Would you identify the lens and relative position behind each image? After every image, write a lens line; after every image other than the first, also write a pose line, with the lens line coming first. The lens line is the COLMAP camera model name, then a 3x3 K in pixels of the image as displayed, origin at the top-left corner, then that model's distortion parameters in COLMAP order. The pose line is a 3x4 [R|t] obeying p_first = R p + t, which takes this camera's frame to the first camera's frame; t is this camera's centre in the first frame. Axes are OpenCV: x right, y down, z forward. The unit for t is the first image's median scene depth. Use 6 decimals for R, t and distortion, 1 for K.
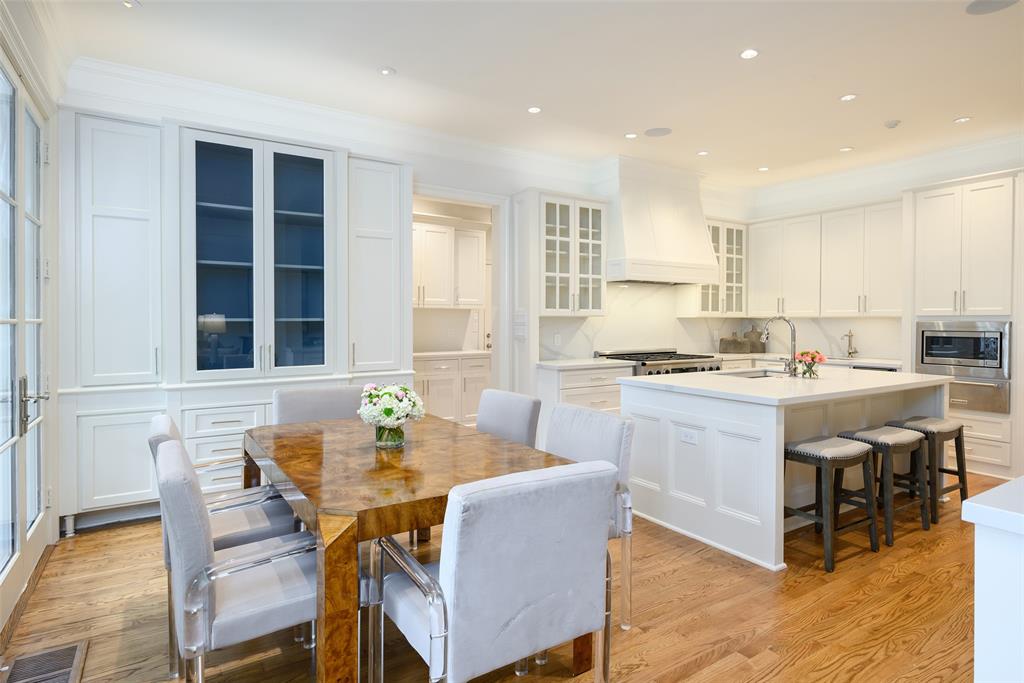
lens RADIAL K [[535.8, 0, 511.3], [0, 535.8, 324.2], [0, 0, 1]] dist [-0.002350, -0.000057]
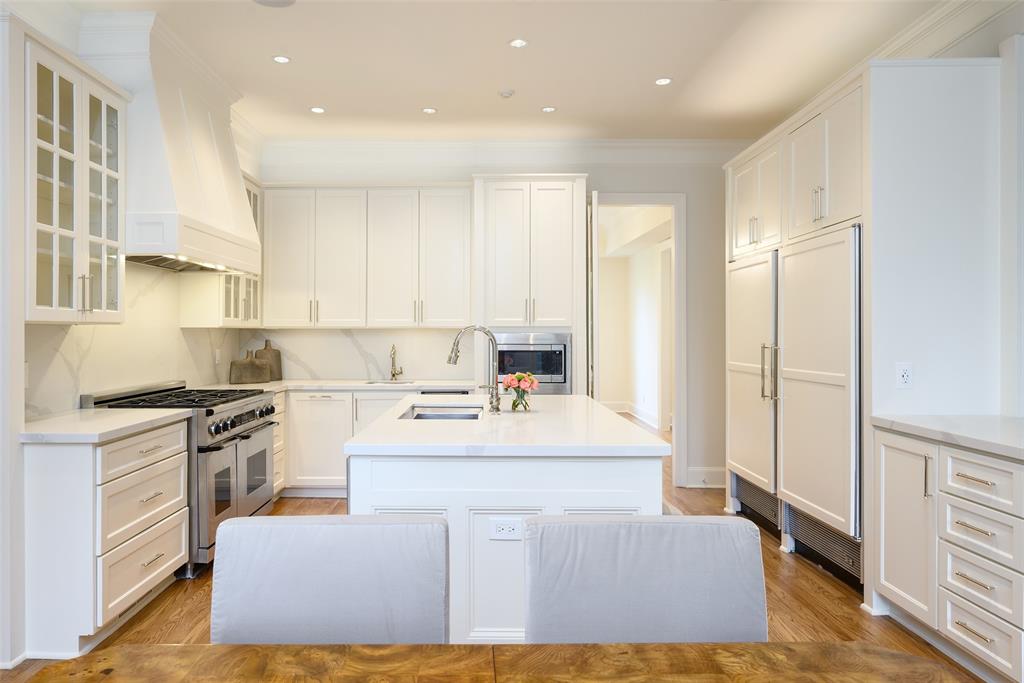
lens RADIAL K [[738.7, 0, 455.1], [0, 738.7, 333.6], [0, 0, 1]] dist [-0.001833, -0.000196]
pose [[0.570666, -0.001772, 0.821180, -0.228016], [0.007458, 0.999968, -0.003025, -0.001674], [-0.821148, 0.007850, 0.570661, 0.364713]]
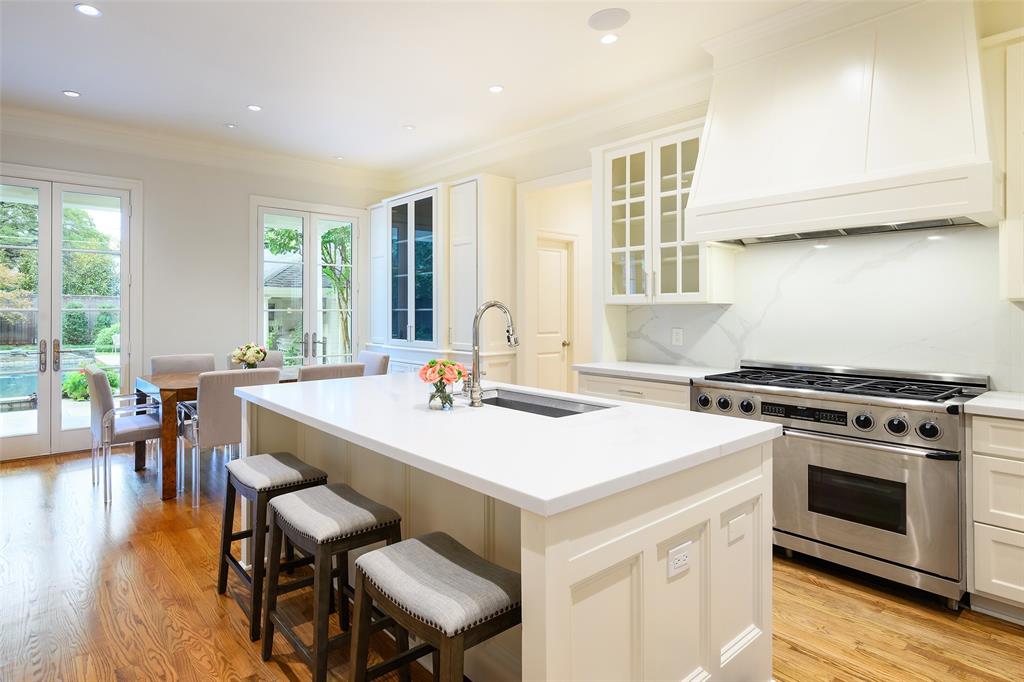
lens RADIAL K [[577.9, 0, 508.0], [0, 577.9, 306.6], [0, 0, 1]] dist [0.001005, -0.000075]
pose [[0.157079, -0.003278, -0.987581, 0.852116], [-0.004983, 0.999979, -0.004112, -0.006738], [0.987574, 0.005567, 0.157059, 0.692447]]
